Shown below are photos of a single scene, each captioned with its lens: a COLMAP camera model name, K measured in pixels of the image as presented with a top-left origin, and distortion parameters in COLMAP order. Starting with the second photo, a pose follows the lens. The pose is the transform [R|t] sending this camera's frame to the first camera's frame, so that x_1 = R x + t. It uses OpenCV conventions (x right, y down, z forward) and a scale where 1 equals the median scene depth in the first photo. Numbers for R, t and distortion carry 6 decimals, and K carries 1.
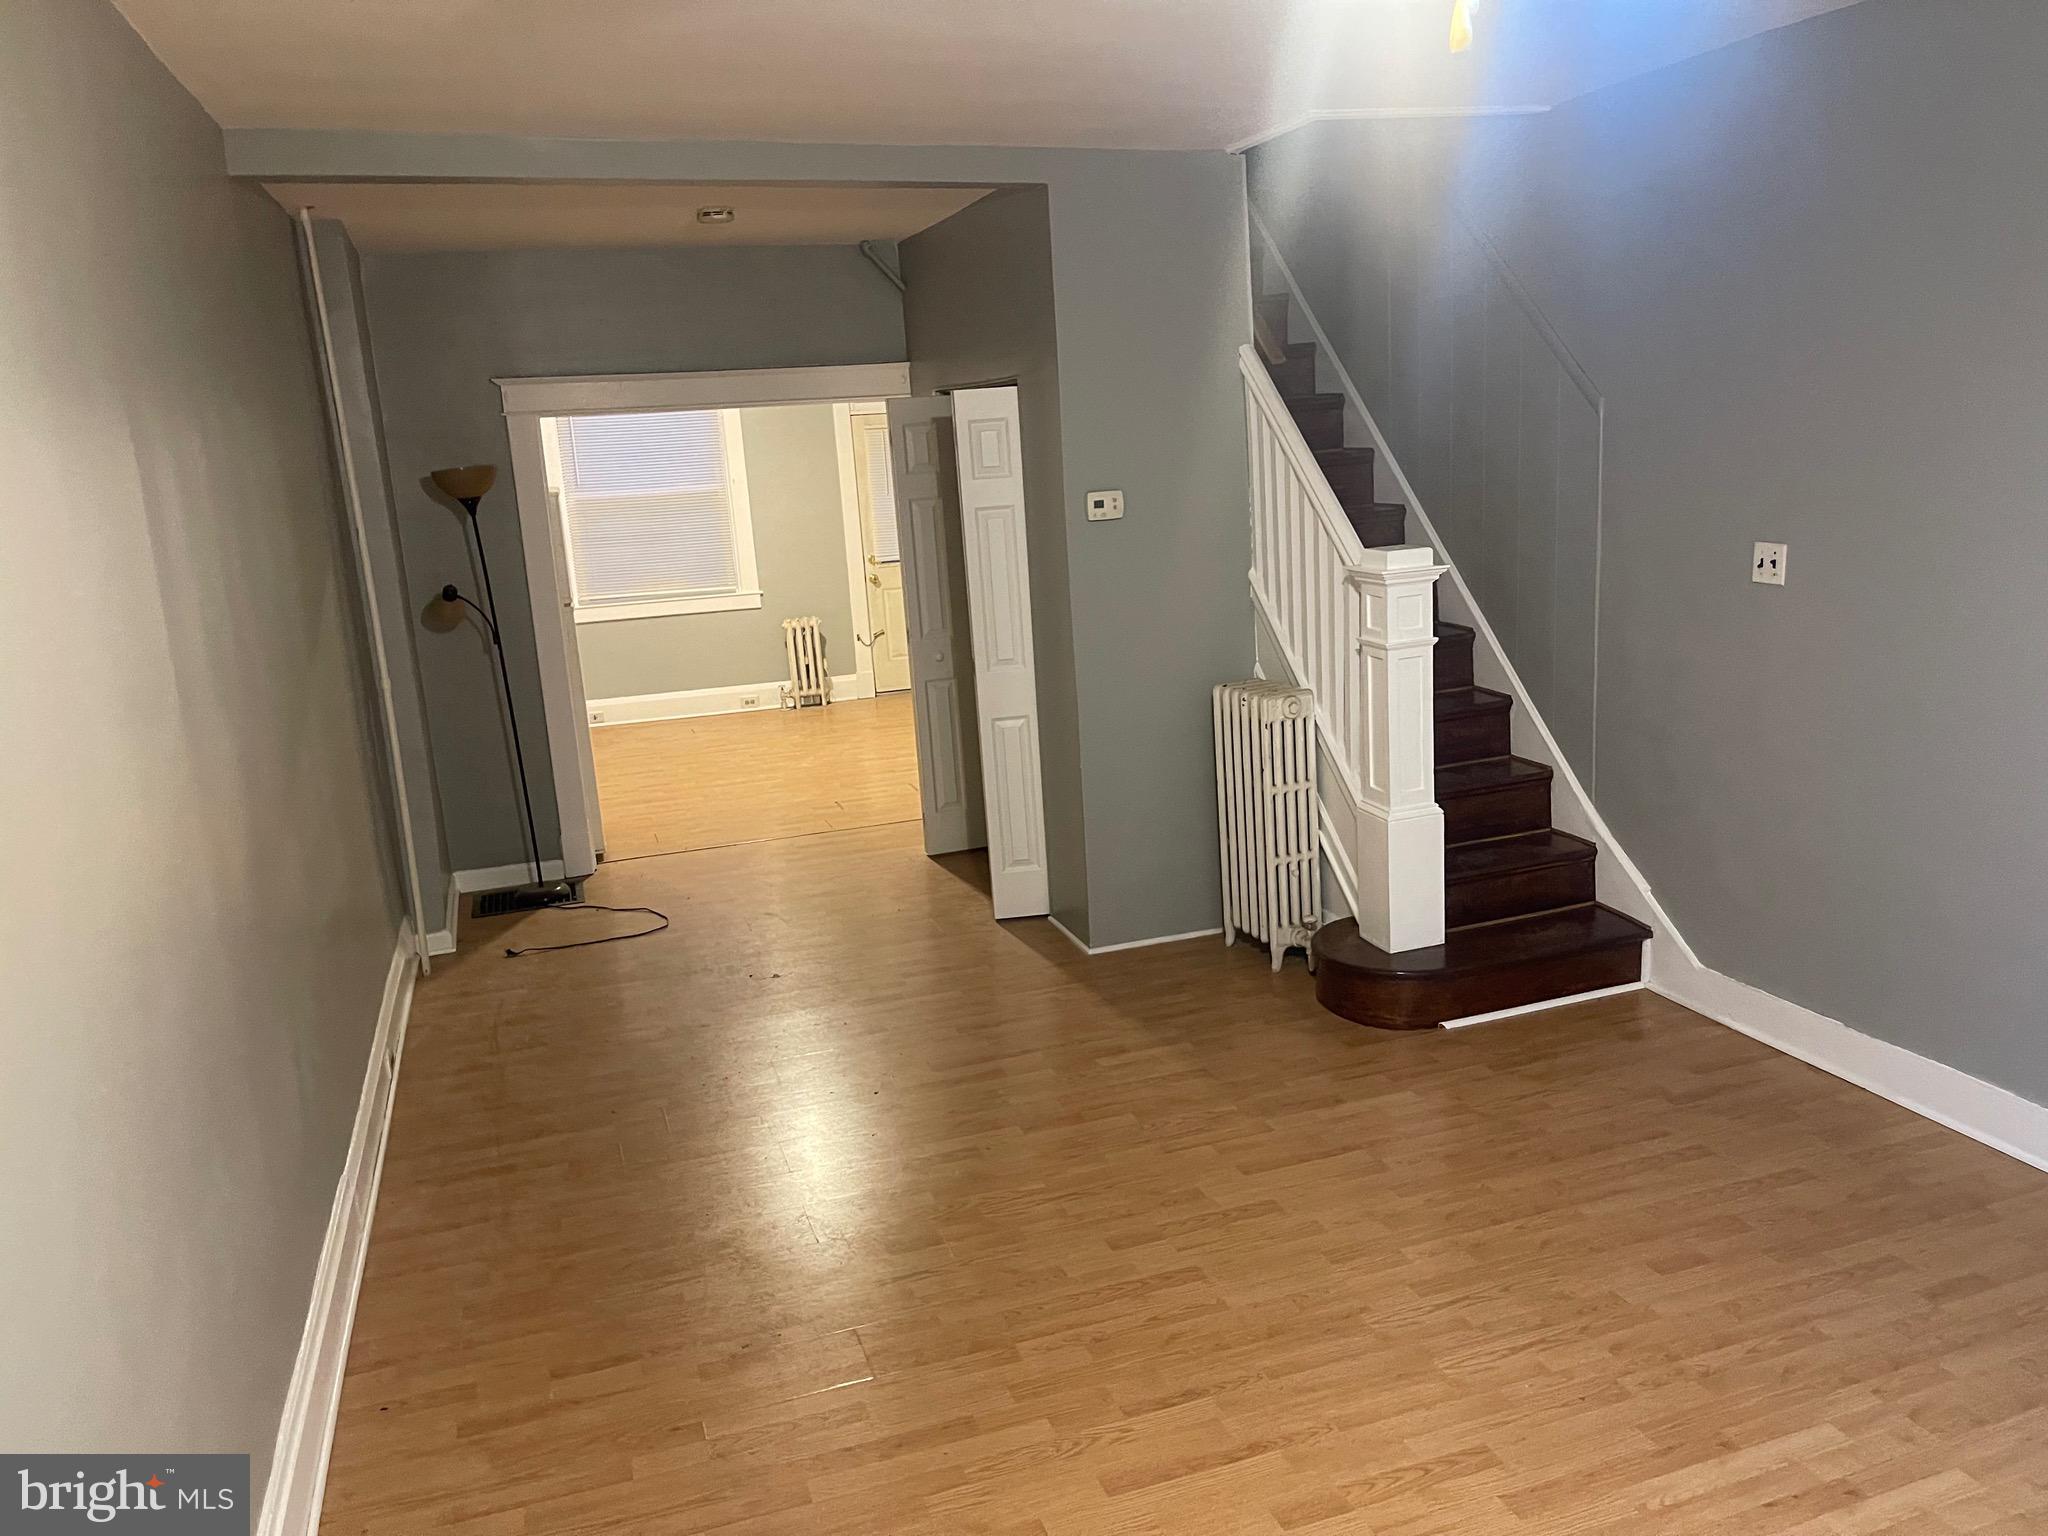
lens RADIAL K [[1509.1, 0, 1045.9], [0, 1509.1, 764.1], [0, 0, 1]] dist [0.030704, -0.022387]
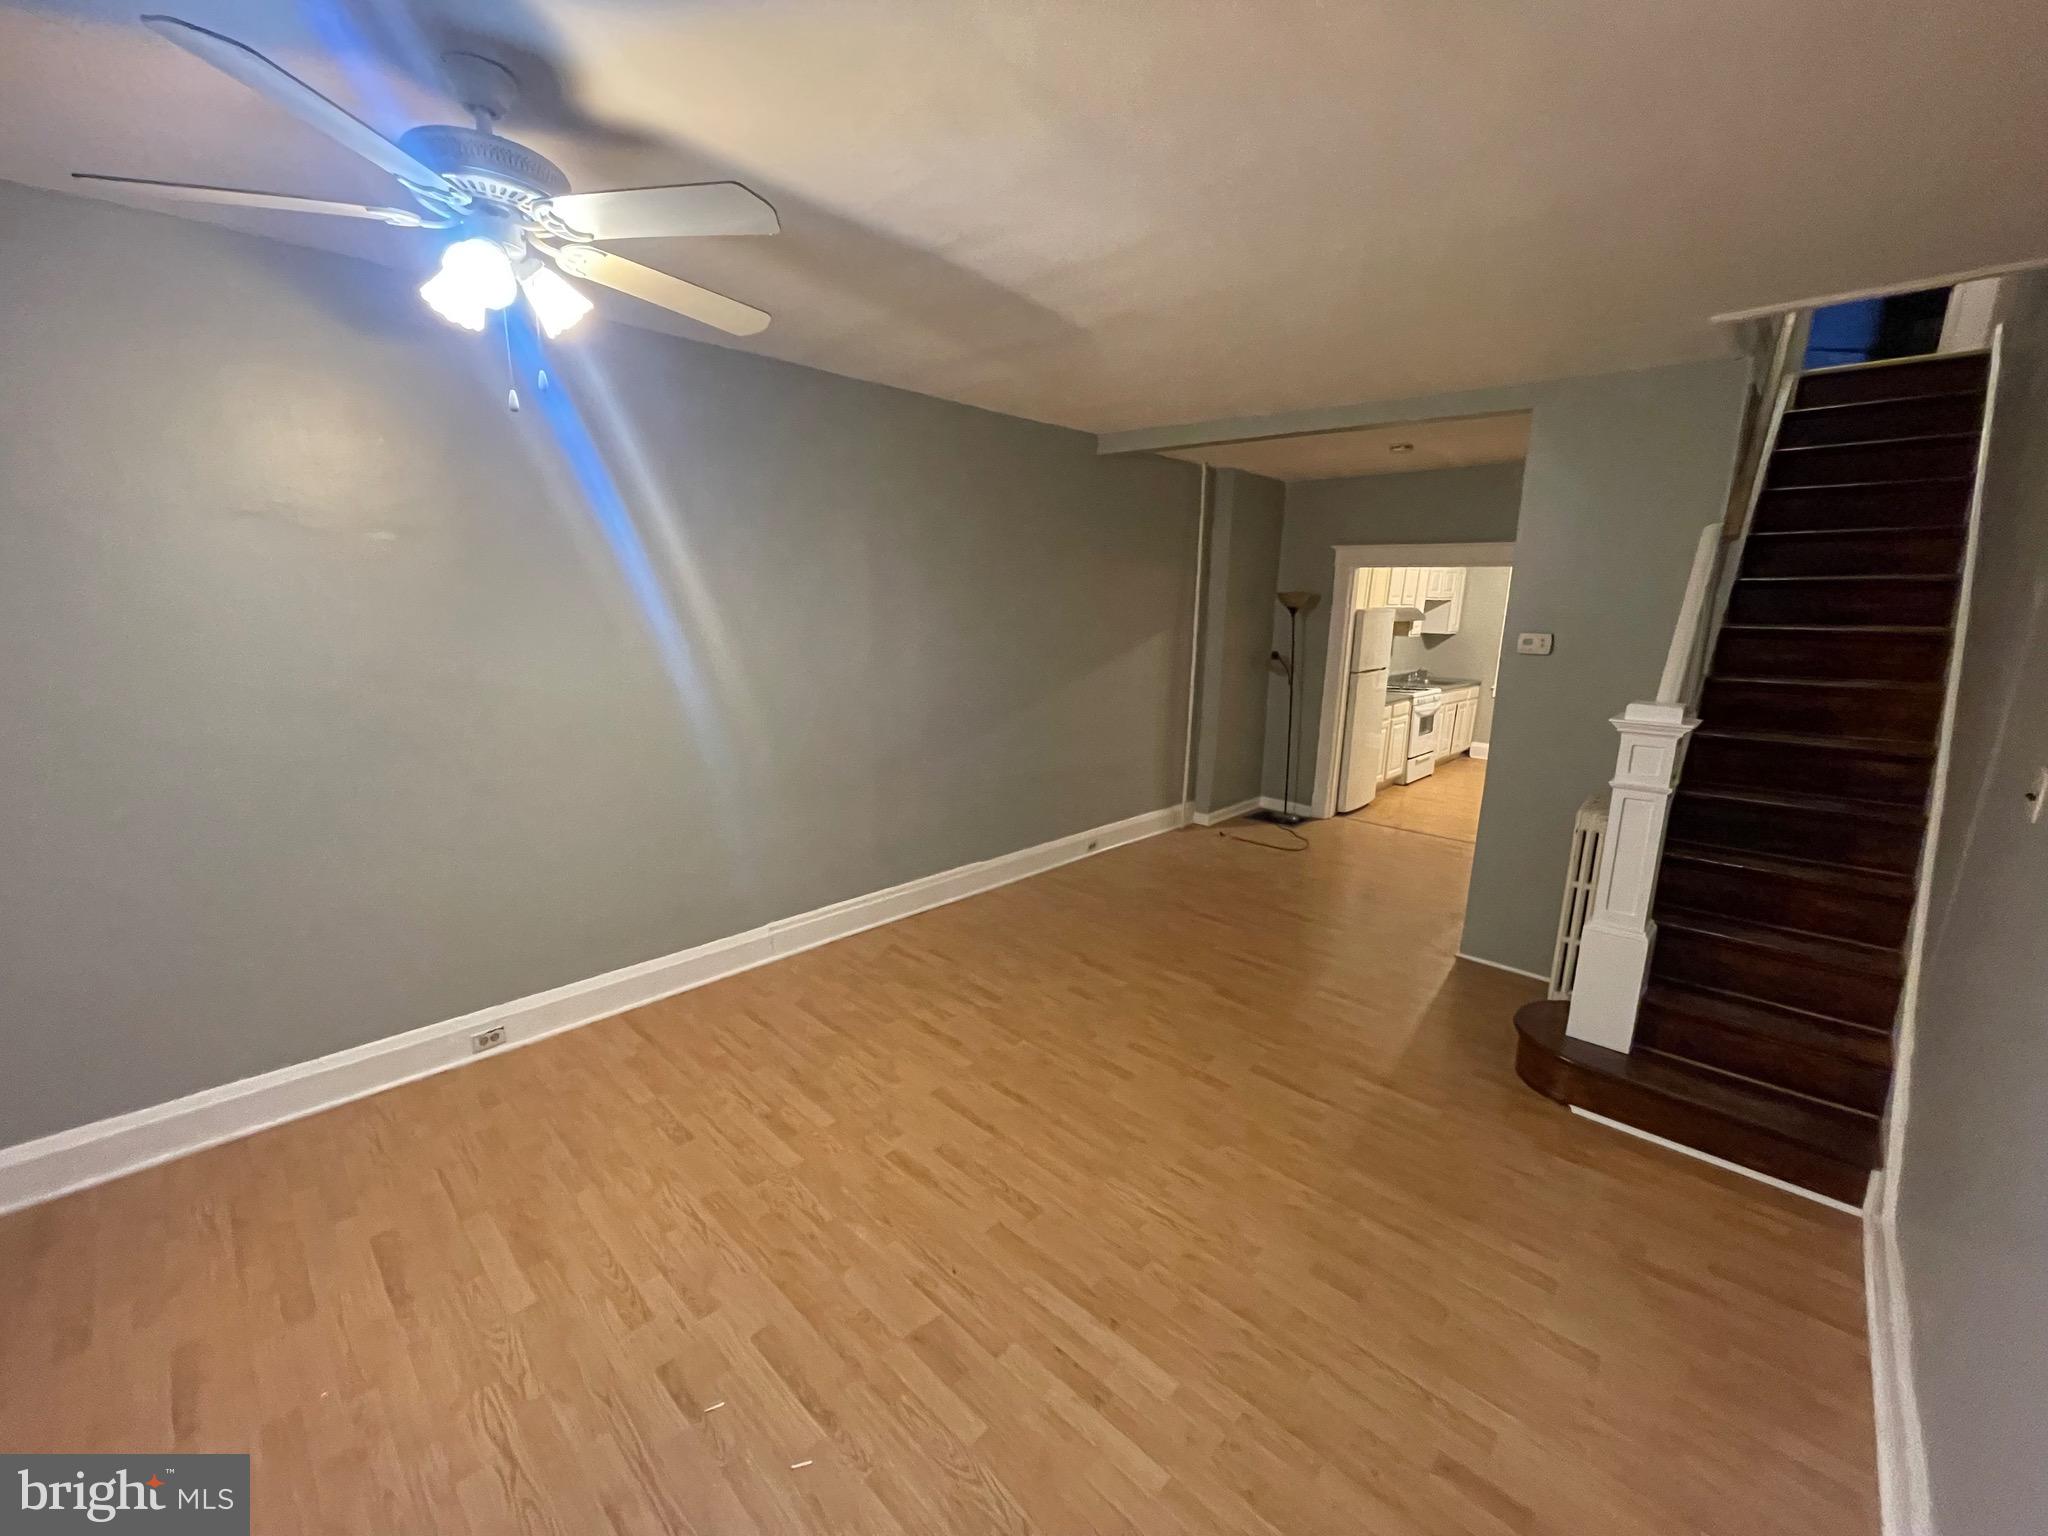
lens RADIAL K [[819.5, 0, 1035.0], [0, 819.5, 774.3], [0, 0, 1]] dist [0.007828, 0.000482]
pose [[0.479351, 0.253451, -0.840230, 0.664203], [-0.236450, 0.959287, 0.154469, -0.093794], [0.845171, 0.124628, 0.519763, 0.355697]]
